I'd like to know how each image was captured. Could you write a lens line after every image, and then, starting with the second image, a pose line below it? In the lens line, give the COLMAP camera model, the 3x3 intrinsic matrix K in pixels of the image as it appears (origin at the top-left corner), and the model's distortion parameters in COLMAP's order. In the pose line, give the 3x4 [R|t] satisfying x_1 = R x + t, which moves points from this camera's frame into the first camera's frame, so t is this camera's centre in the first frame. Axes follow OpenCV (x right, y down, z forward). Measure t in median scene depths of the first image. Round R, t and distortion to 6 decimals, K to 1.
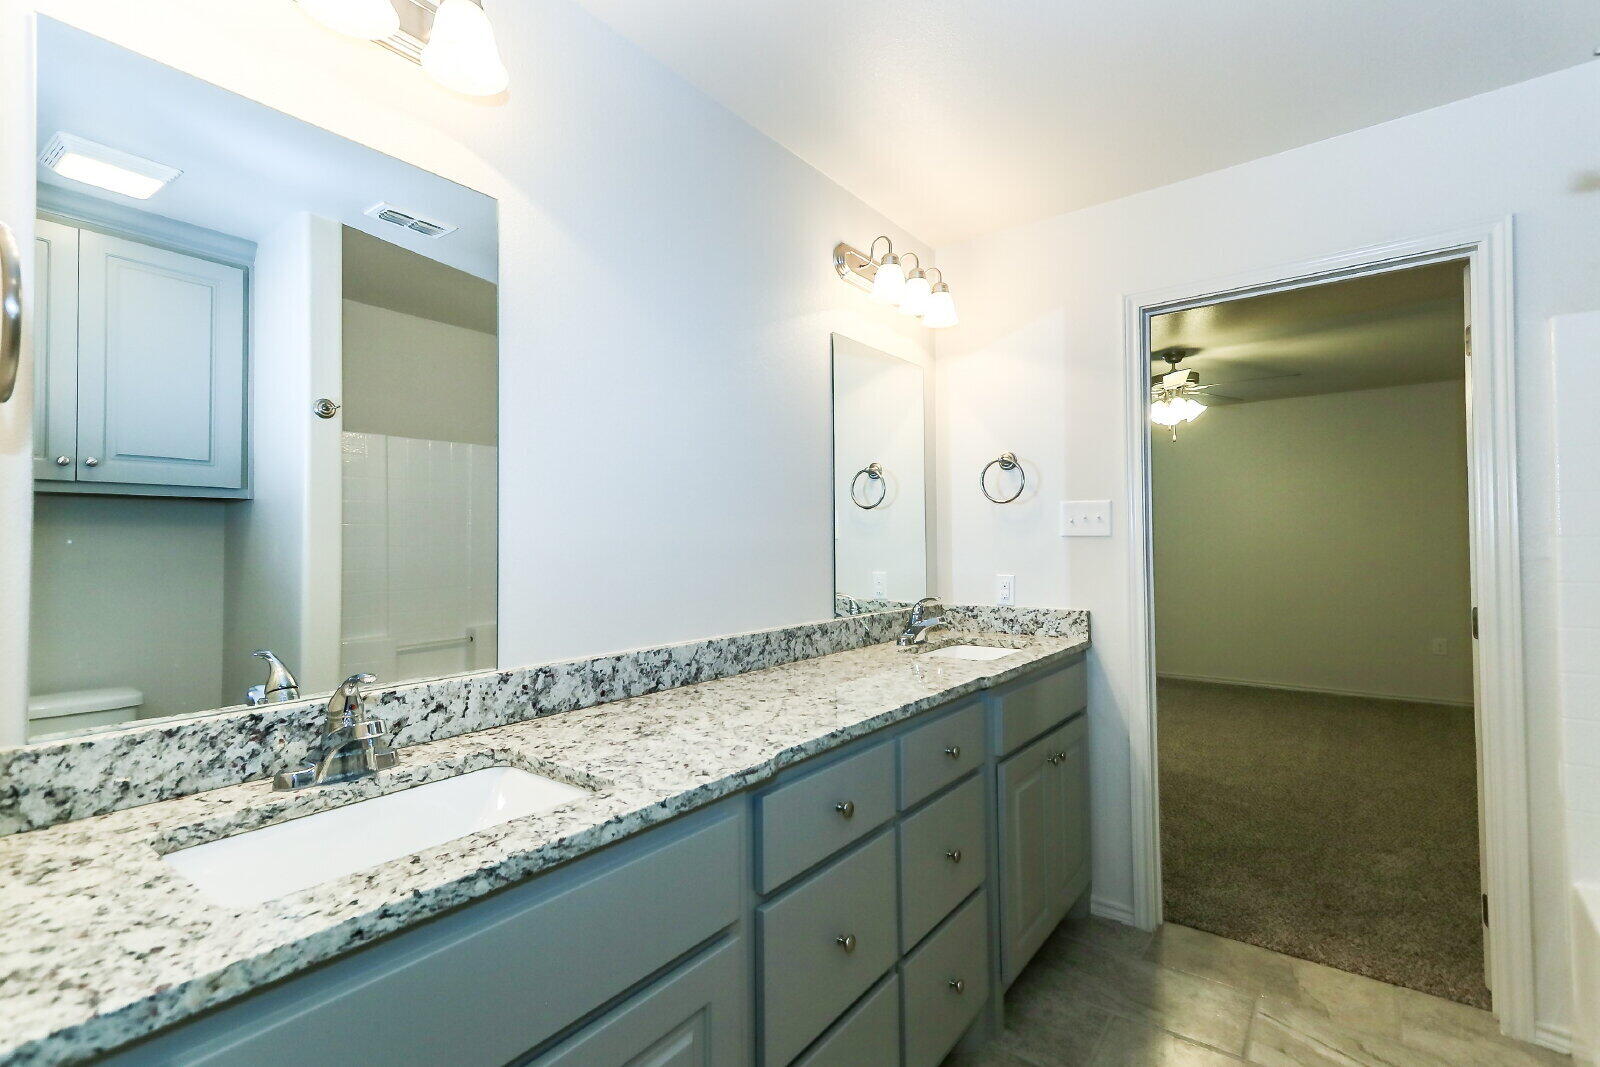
lens RADIAL K [[727.0, 0, 762.1], [0, 727.0, 548.7], [0, 0, 1]] dist [0.018531, -0.001075]
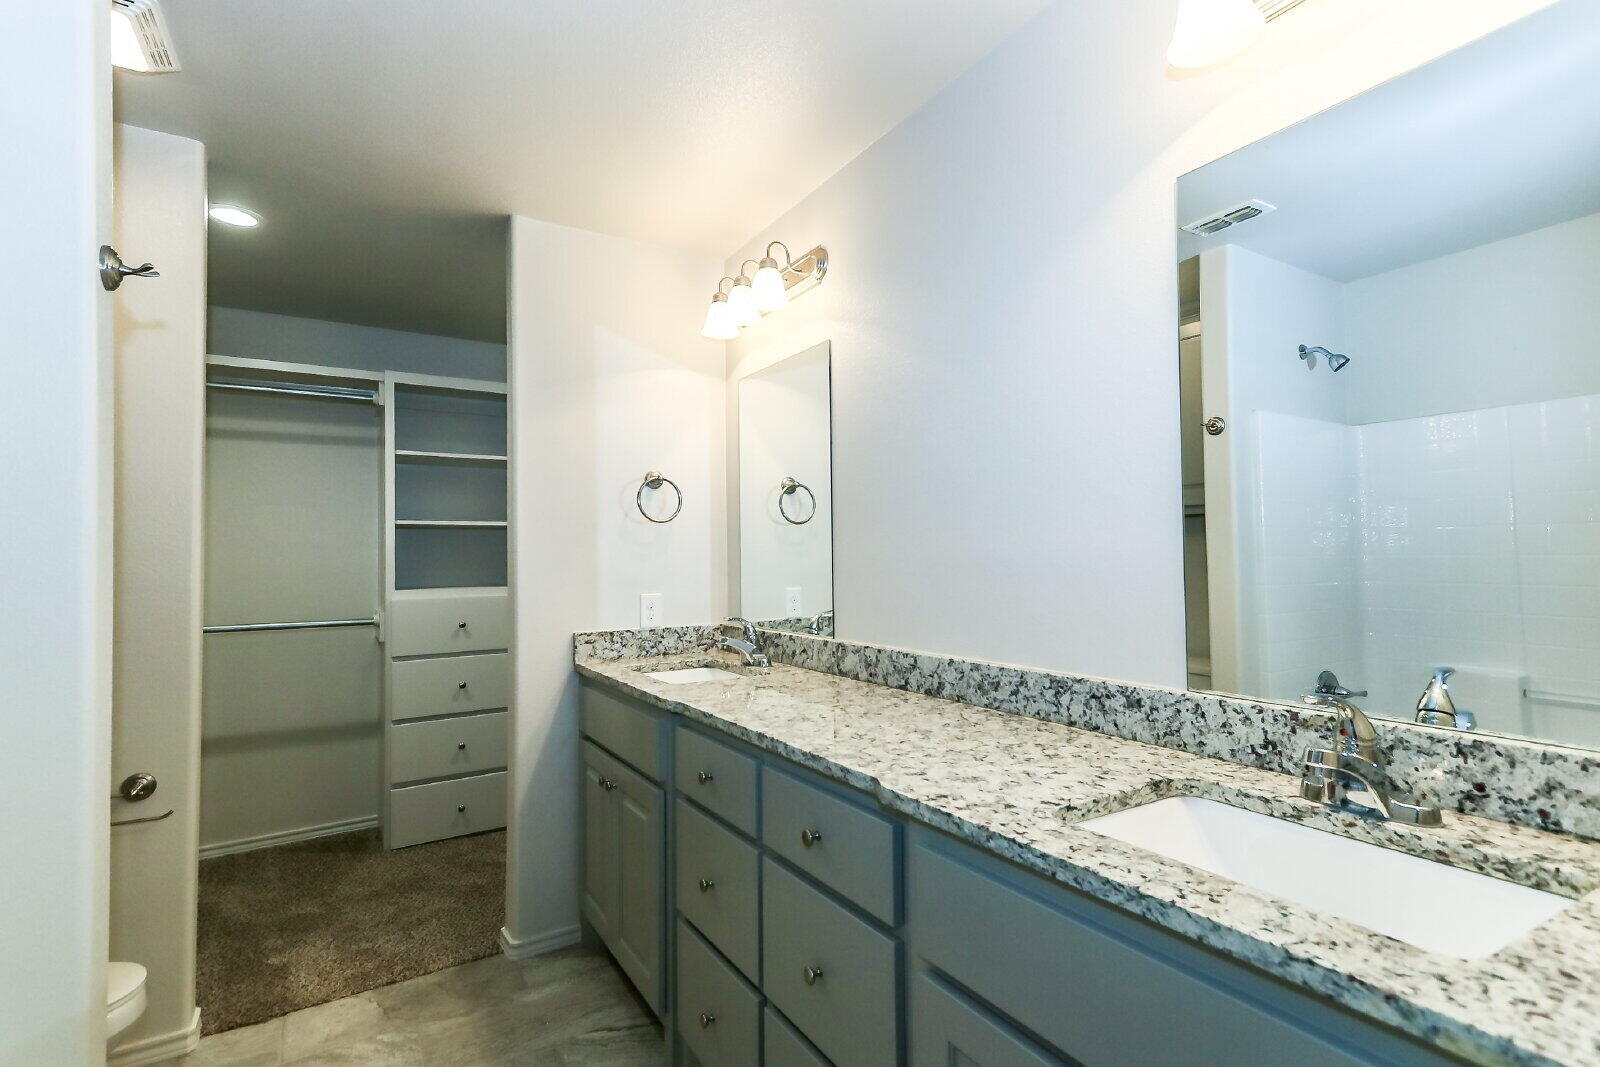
lens RADIAL K [[727.0, 0, 821.1], [0, 727.0, 547.7], [0, 0, 1]] dist [0.018531, -0.001075]
pose [[-0.340287, -0.006372, -0.940300, 1.053991], [0.021171, 0.999672, -0.014436, -0.011163], [0.940083, -0.024820, -0.340040, 1.388989]]
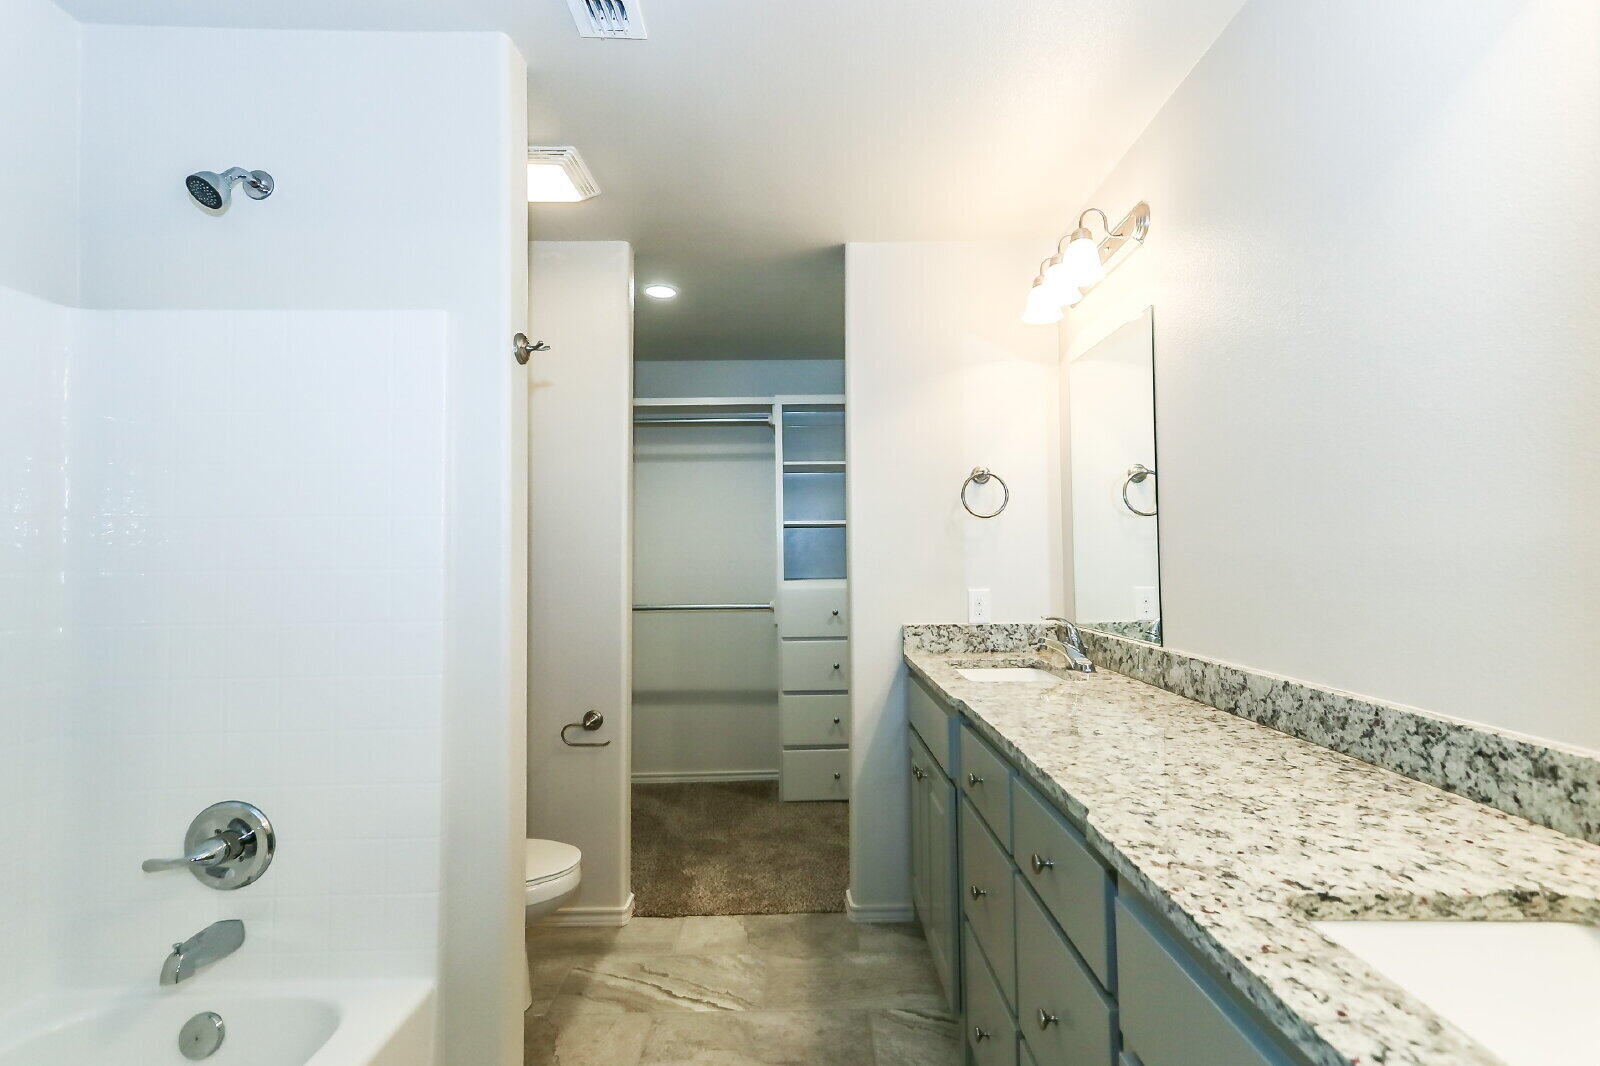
lens RADIAL K [[727.0, 0, 836.2], [0, 727.0, 534.9], [0, 0, 1]] dist [0.018531, -0.001075]
pose [[-0.767896, -0.009937, -0.640498, 0.927042], [0.016817, 0.999222, -0.035665, -0.008268], [0.640354, -0.038158, -0.767131, 1.534775]]
